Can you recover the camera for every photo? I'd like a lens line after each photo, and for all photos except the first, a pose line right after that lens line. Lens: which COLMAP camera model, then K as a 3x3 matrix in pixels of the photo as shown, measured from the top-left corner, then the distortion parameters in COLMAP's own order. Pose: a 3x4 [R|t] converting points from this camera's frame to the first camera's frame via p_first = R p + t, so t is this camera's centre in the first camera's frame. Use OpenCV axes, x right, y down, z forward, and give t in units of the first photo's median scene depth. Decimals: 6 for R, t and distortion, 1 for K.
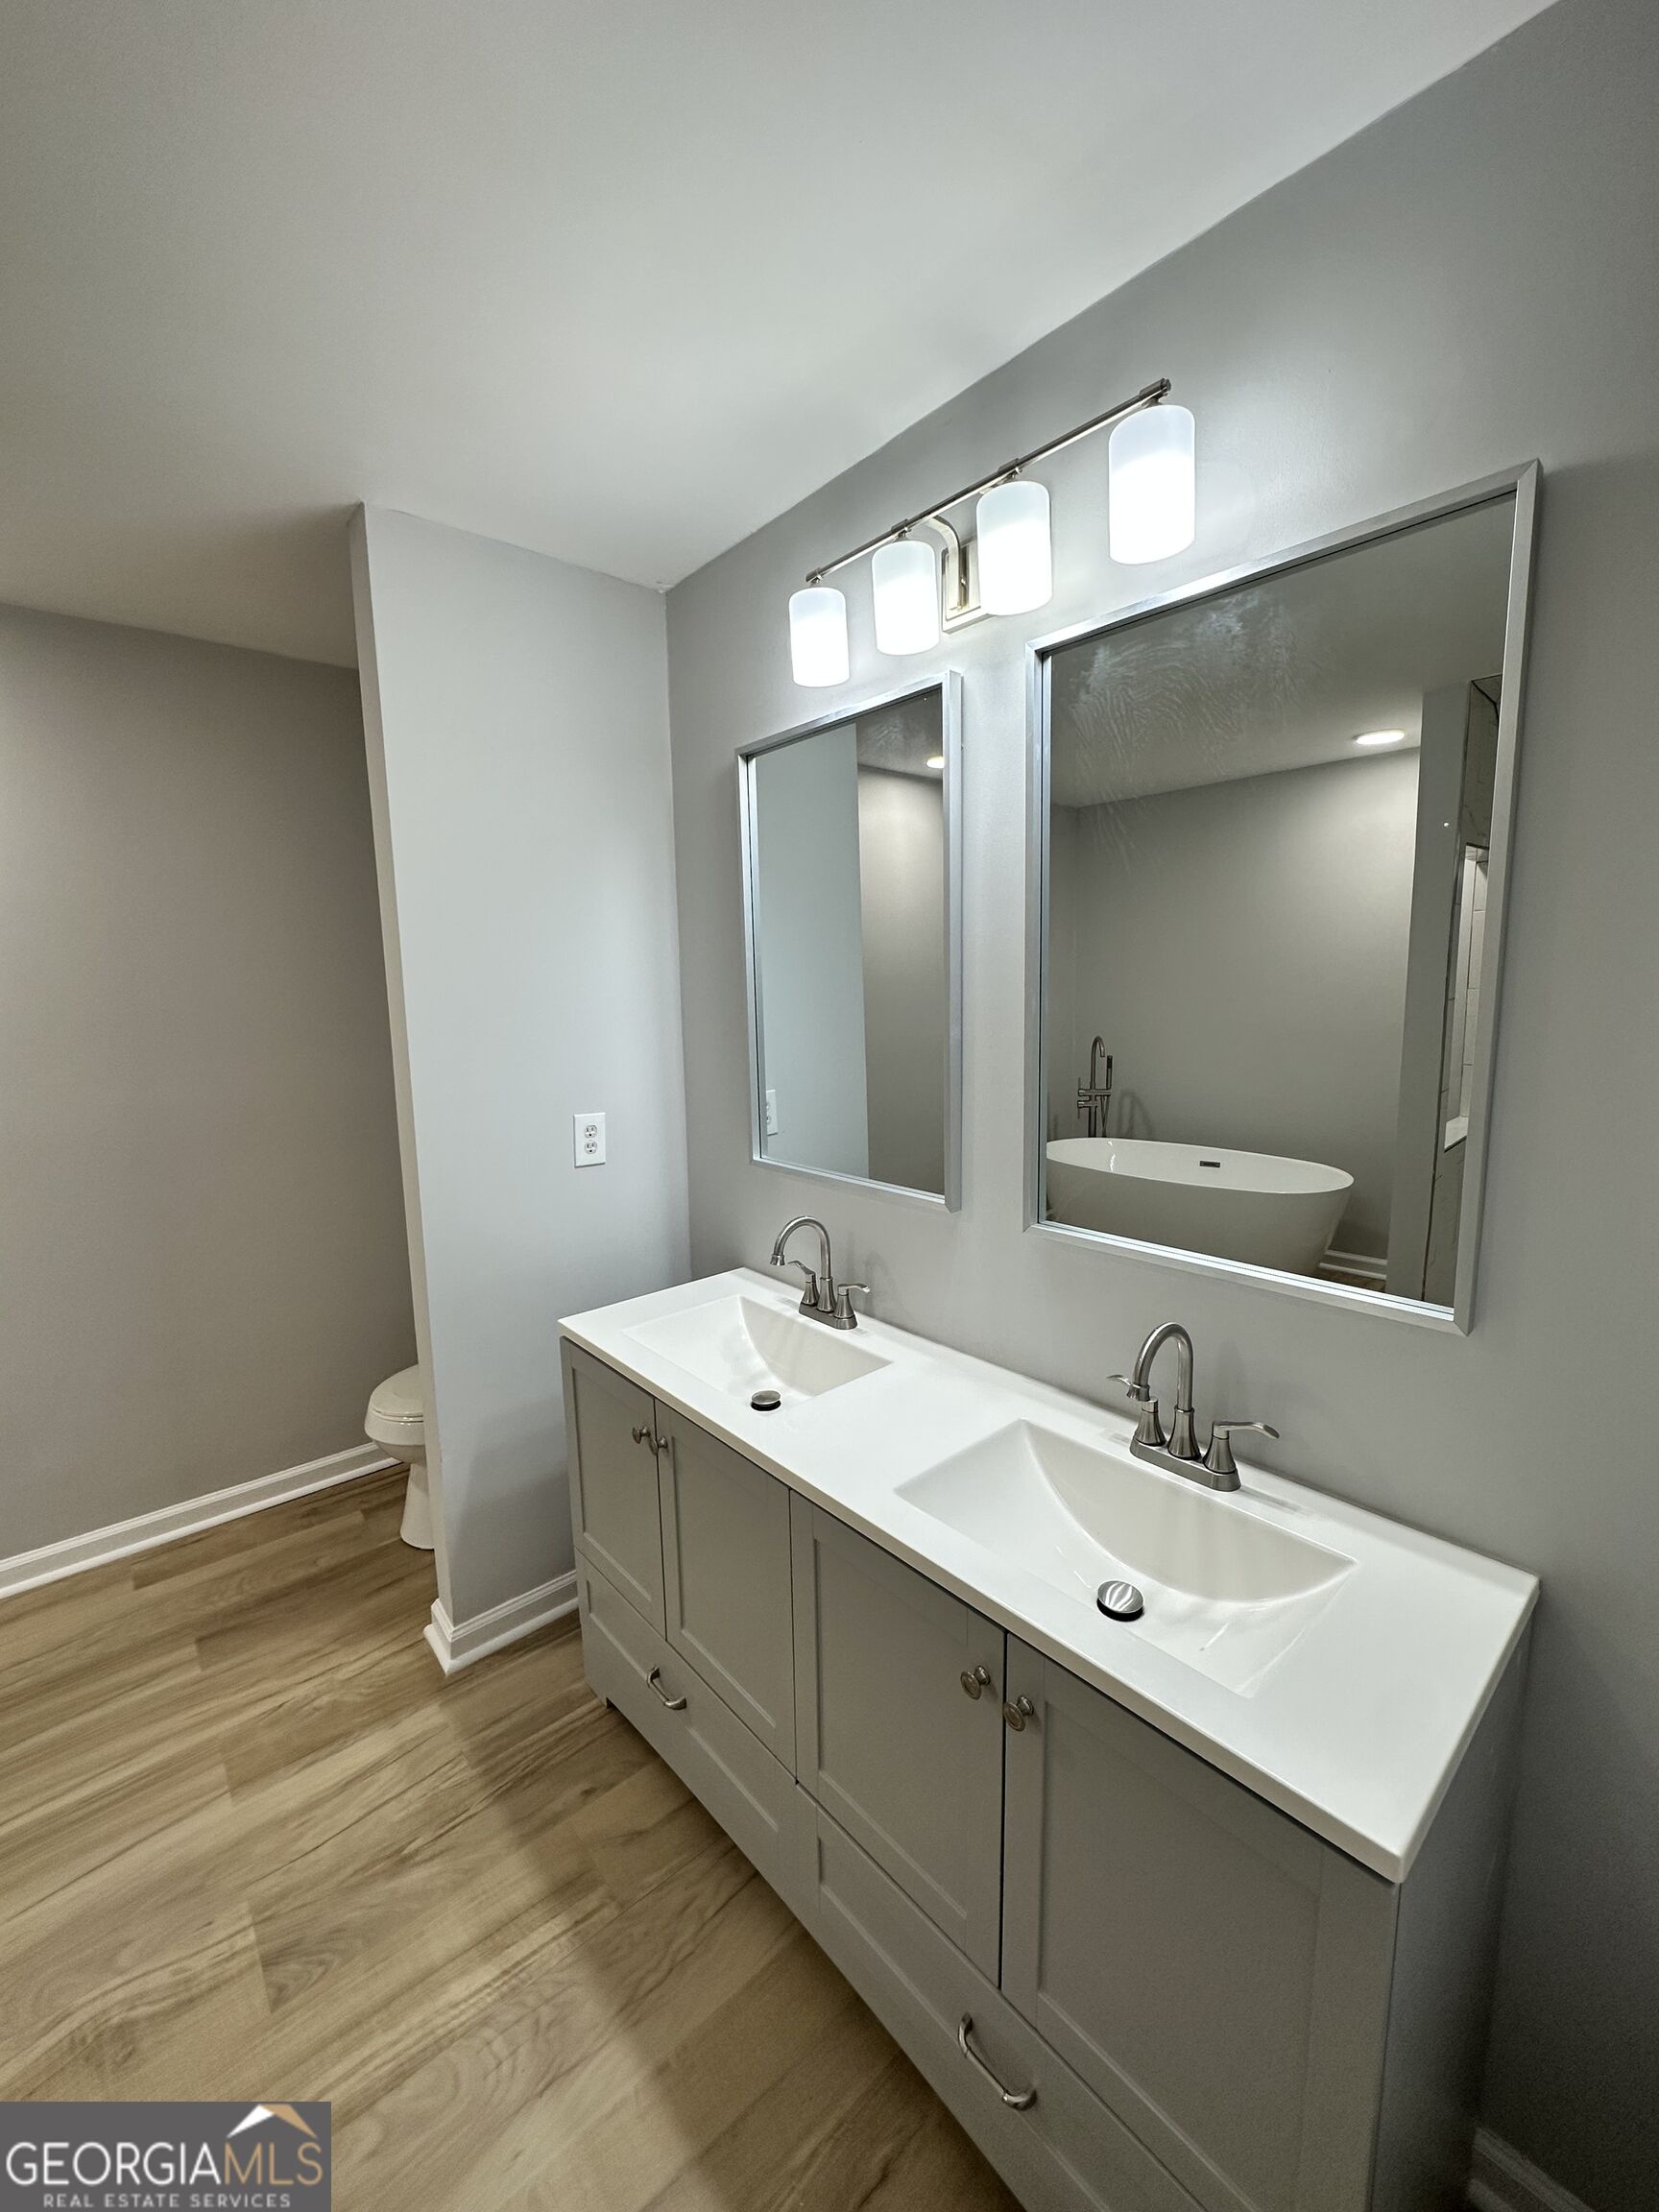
lens RADIAL K [[879.7, 0, 838.2], [0, 879.7, 1100.4], [0, 0, 1]] dist [-0.006354, -0.000232]
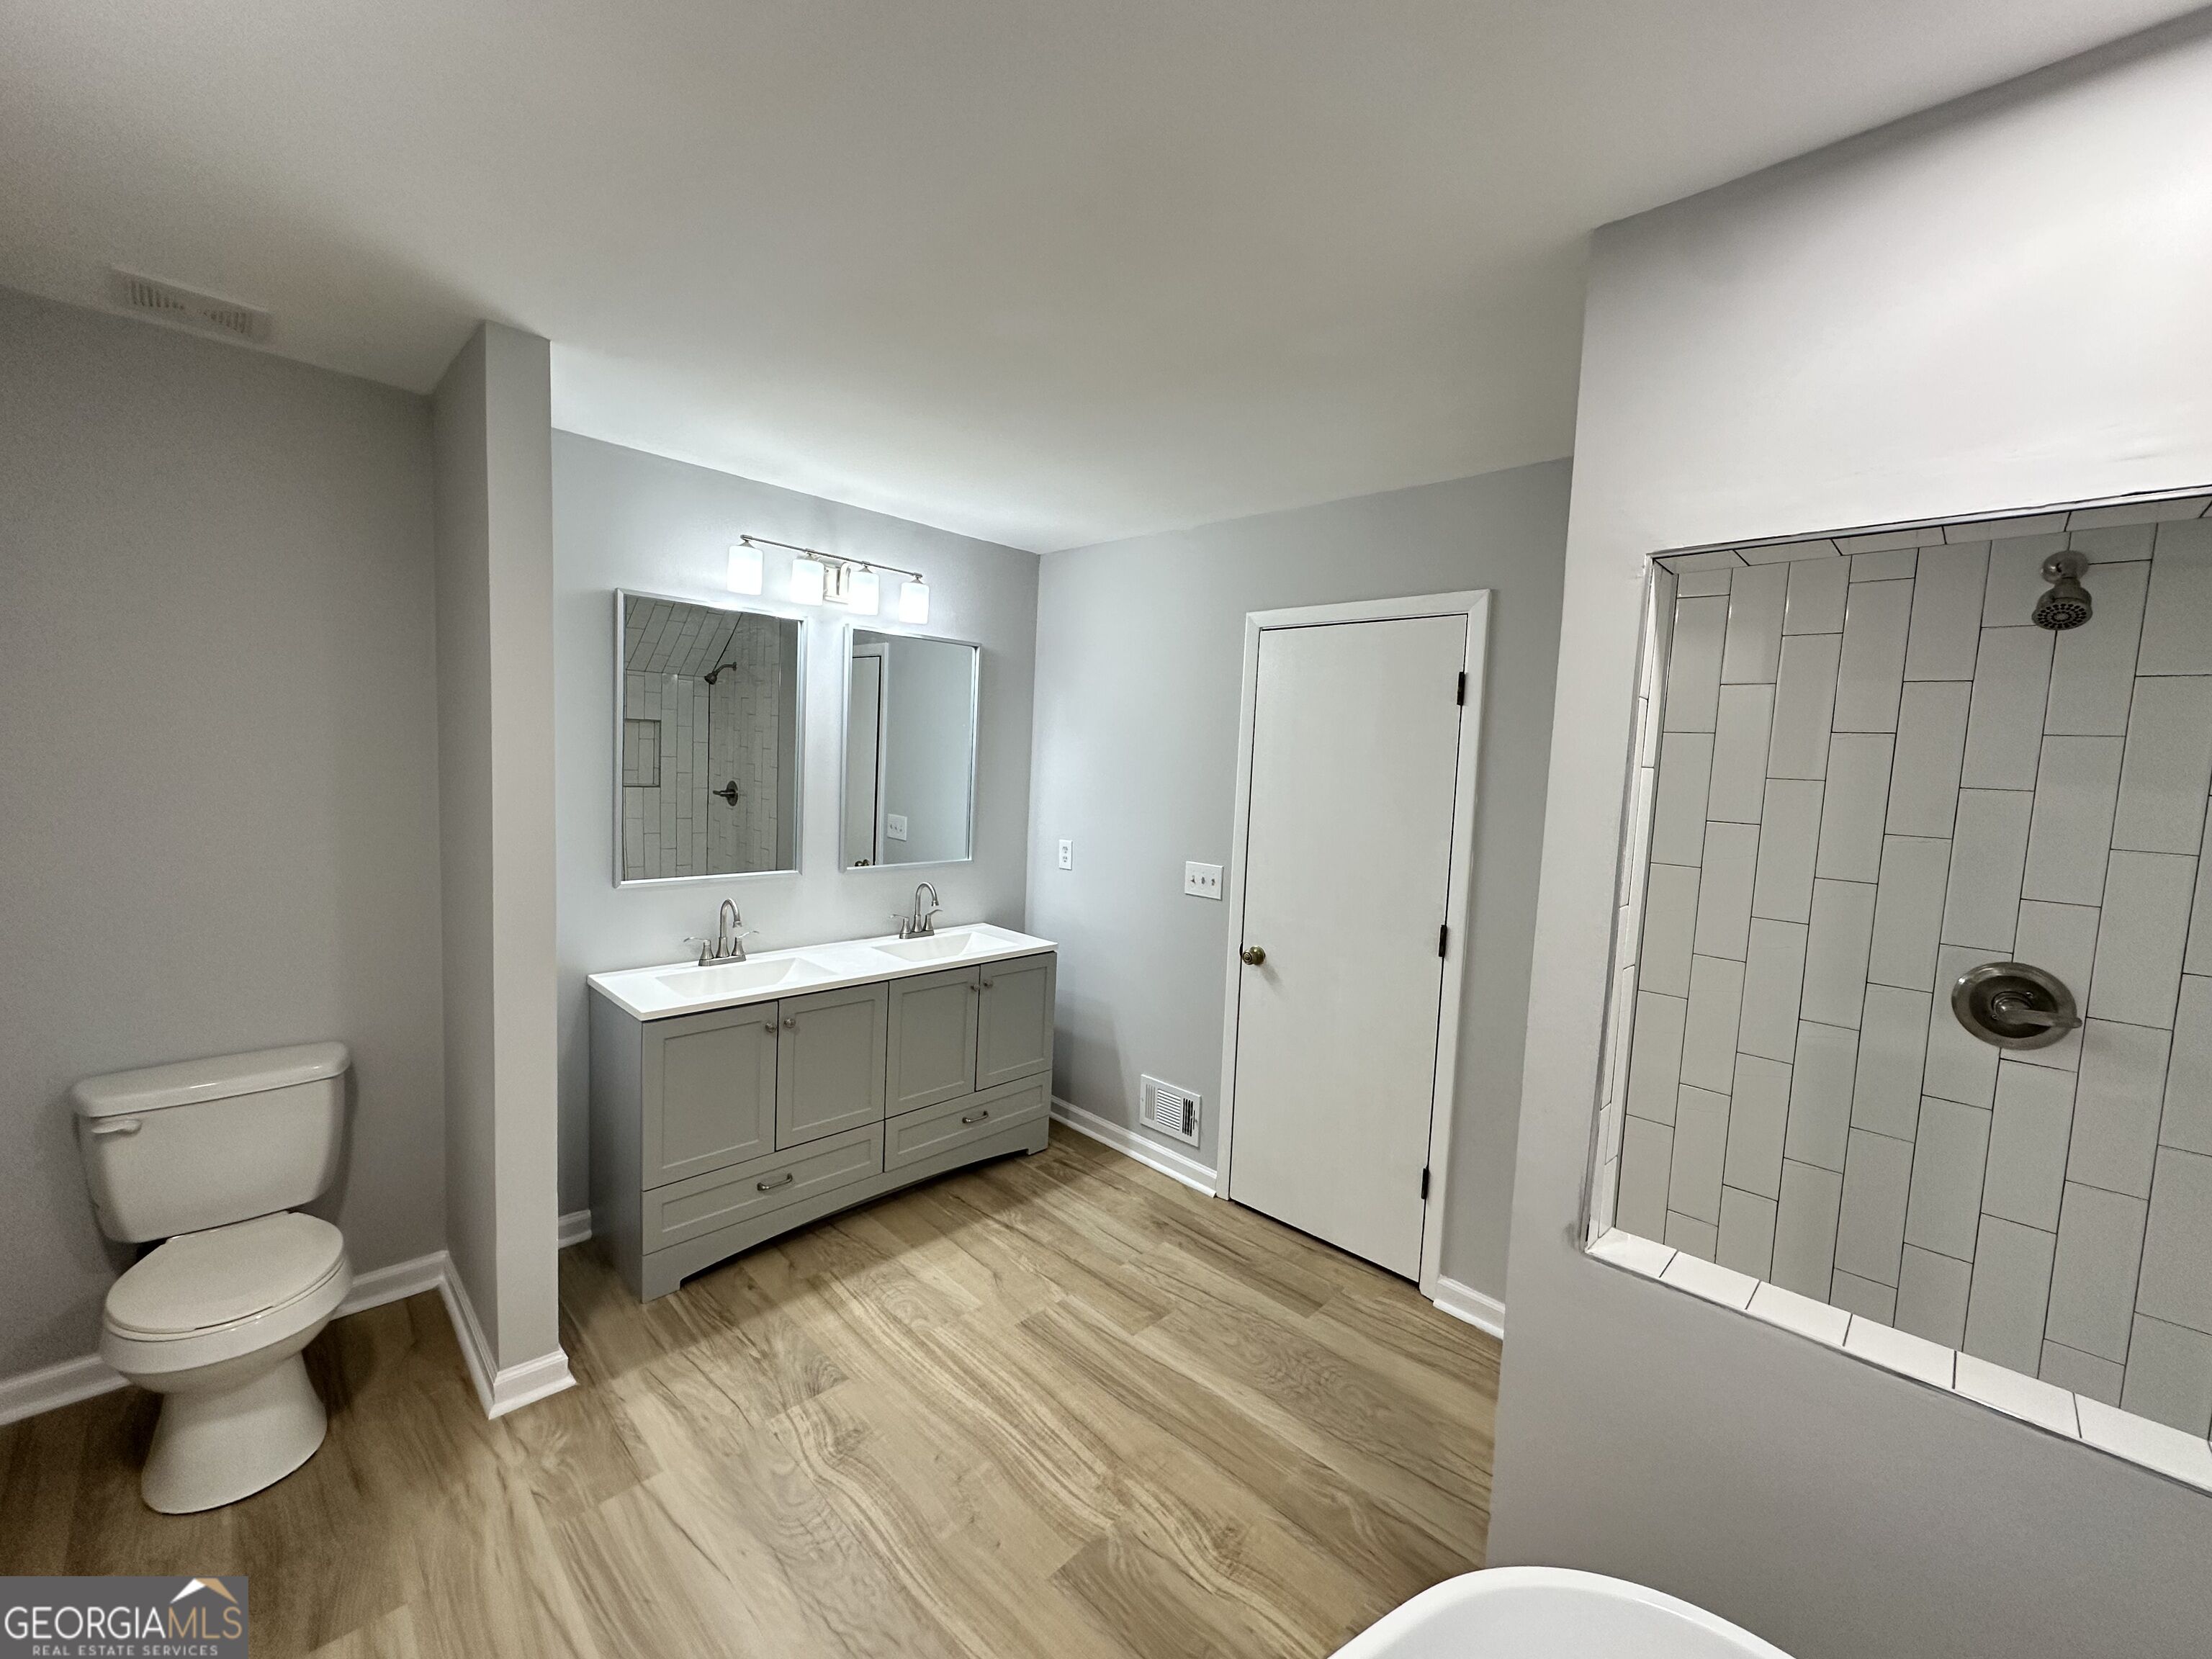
lens RADIAL K [[879.7, 0, 1101.3], [0, 879.7, 824.9], [0, 0, 1]] dist [-0.006354, -0.000232]
pose [[-0.071551, -0.062258, 0.995492, -1.887656], [0.098687, 0.992711, 0.069177, -0.056795], [-0.992543, 0.103191, -0.064886, 0.431166]]
